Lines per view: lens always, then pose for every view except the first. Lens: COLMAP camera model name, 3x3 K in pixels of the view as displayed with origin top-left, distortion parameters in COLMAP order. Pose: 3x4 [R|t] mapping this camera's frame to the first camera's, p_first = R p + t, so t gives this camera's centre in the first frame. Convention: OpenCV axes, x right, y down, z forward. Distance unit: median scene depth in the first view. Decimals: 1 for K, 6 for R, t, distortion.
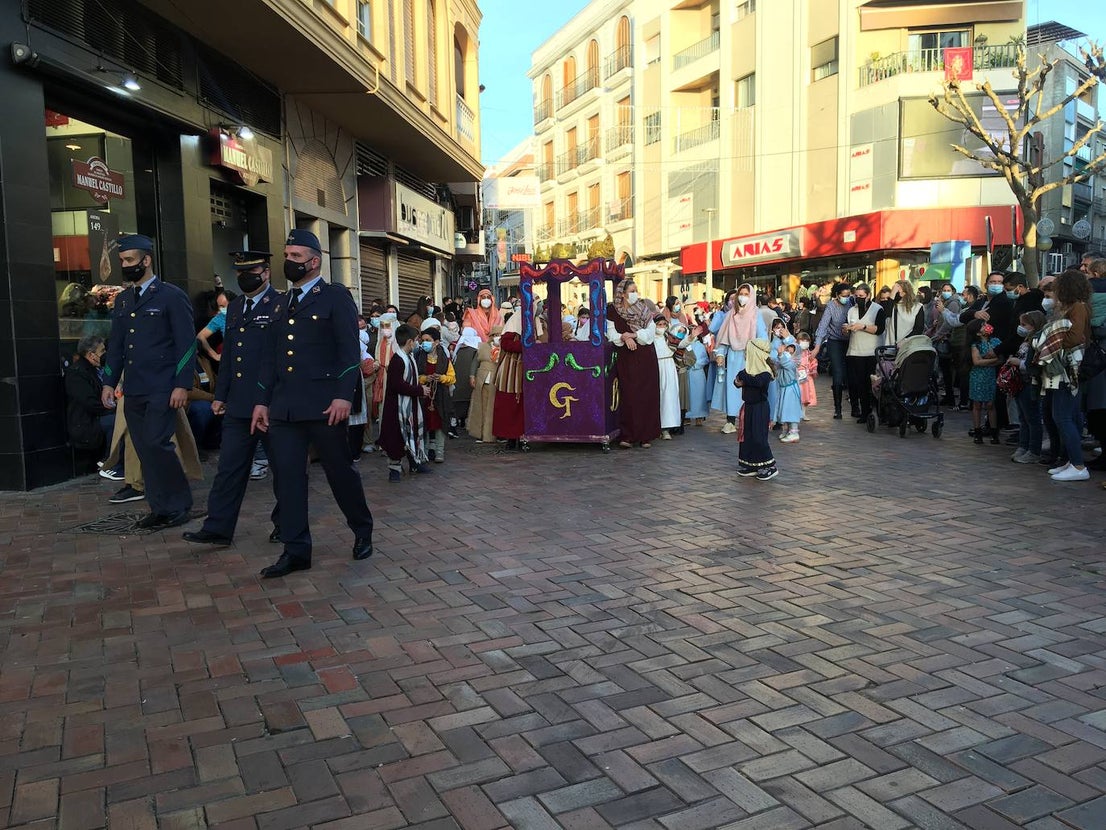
lens RADIAL K [[892.5, 0, 555.0], [0, 892.5, 419.2], [0, 0, 1]] dist [0.051640, -0.073708]
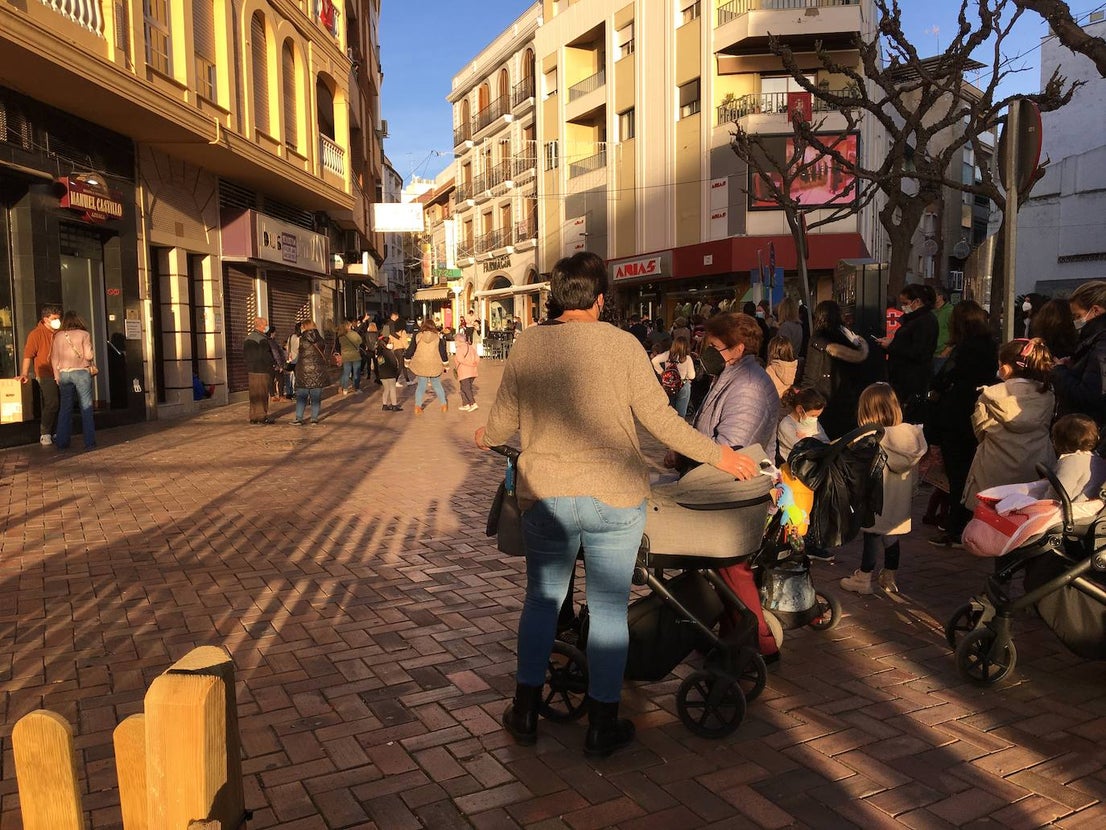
lens RADIAL K [[892.5, 0, 554.2], [0, 892.5, 413.2], [0, 0, 1]] dist [0.051640, -0.073708]
pose [[0.998839, -0.001605, 0.048152, 0.150579], [0.002552, 0.999805, -0.019603, 0.011815], [-0.048111, 0.019703, 0.998648, -0.155756]]
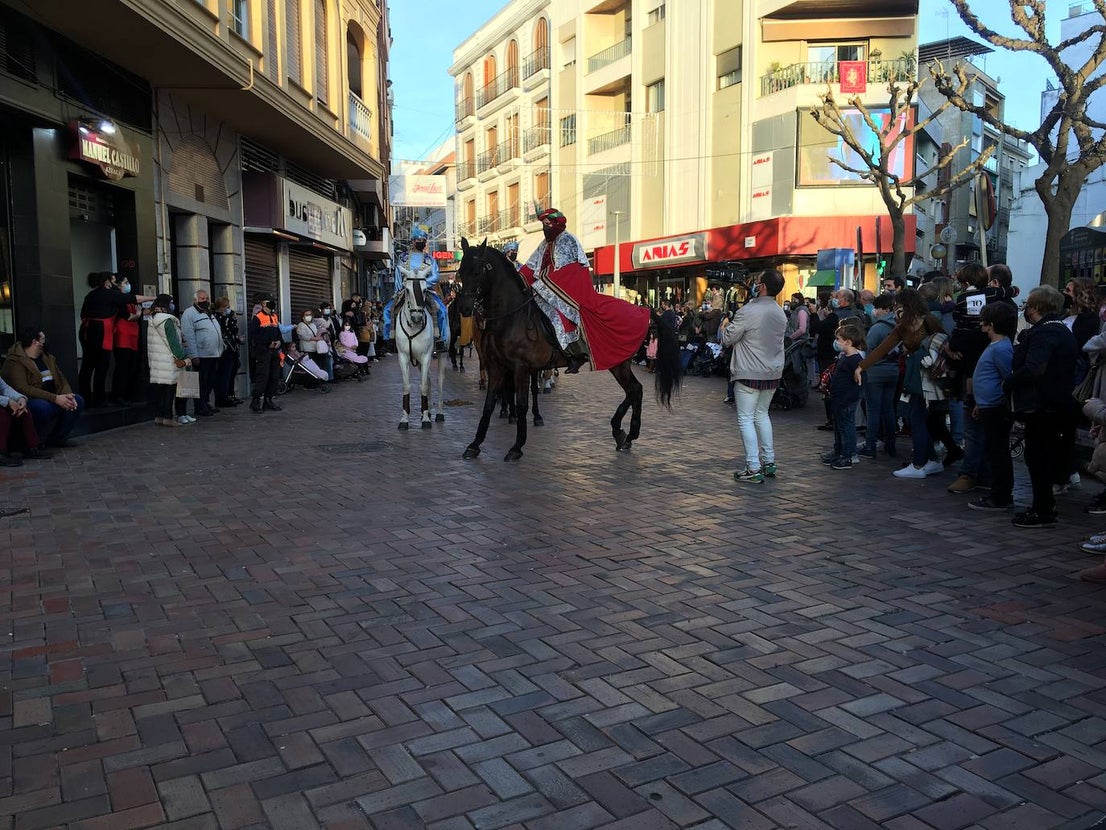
lens RADIAL K [[892.5, 0, 553.0], [0, 892.5, 418.7], [0, 0, 1]] dist [0.051640, -0.073708]
pose [[0.997429, 0.005058, 0.071486, 0.053496], [-0.005157, 0.999986, 0.001210, -0.000912], [-0.071479, -0.001575, 0.997441, -0.015624]]
